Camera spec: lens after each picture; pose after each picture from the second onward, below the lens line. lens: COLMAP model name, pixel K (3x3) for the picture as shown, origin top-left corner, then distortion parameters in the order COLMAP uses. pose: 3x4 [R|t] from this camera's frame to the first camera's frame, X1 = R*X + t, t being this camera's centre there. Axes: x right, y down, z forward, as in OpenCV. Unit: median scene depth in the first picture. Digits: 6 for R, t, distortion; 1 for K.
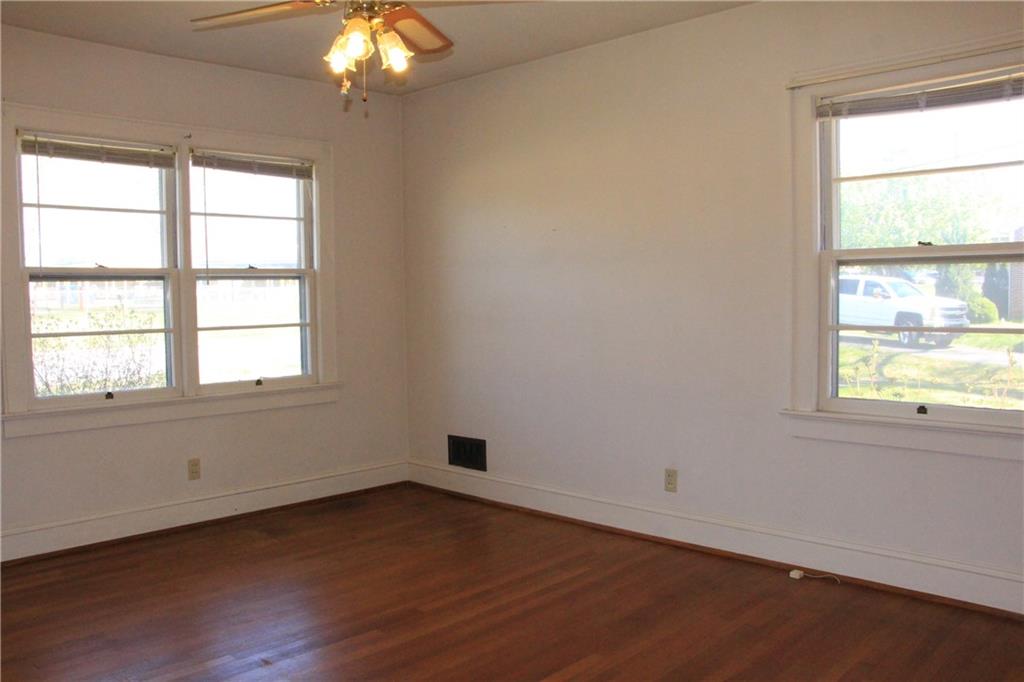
lens RADIAL K [[842.6, 0, 518.8], [0, 842.6, 349.1], [0, 0, 1]] dist [-0.181617, 0.153289]
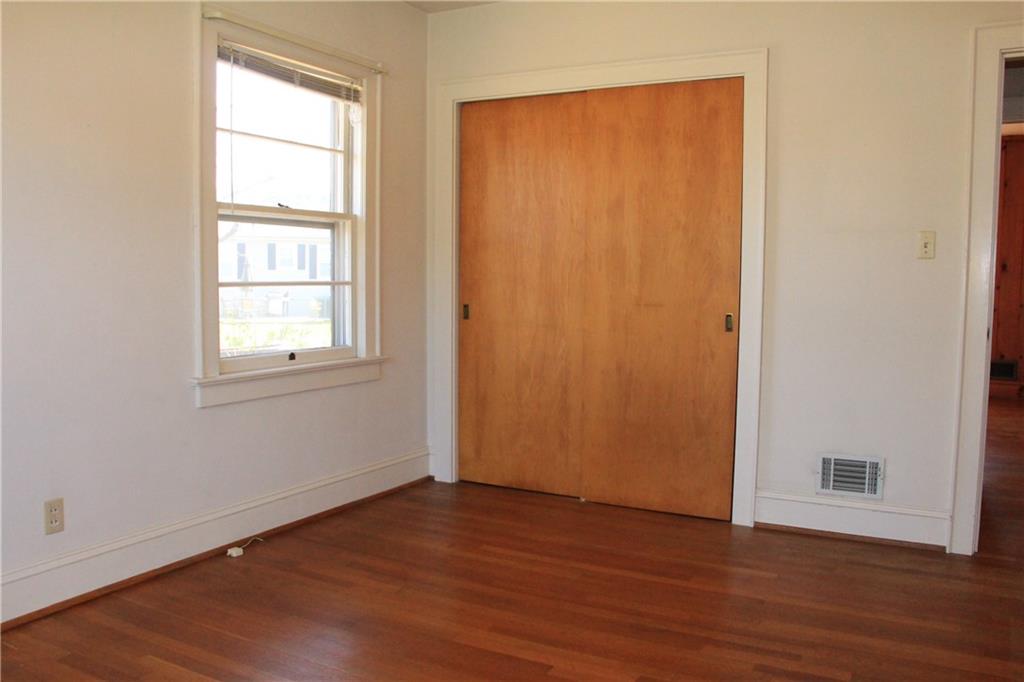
lens RADIAL K [[842.6, 0, 518.8], [0, 842.6, 349.1], [0, 0, 1]] dist [-0.181617, 0.153289]
pose [[-0.271783, -0.079671, 0.959055, -0.637141], [0.048705, 0.994151, 0.096389, -0.027564], [-0.961125, 0.072908, -0.266314, 0.944831]]
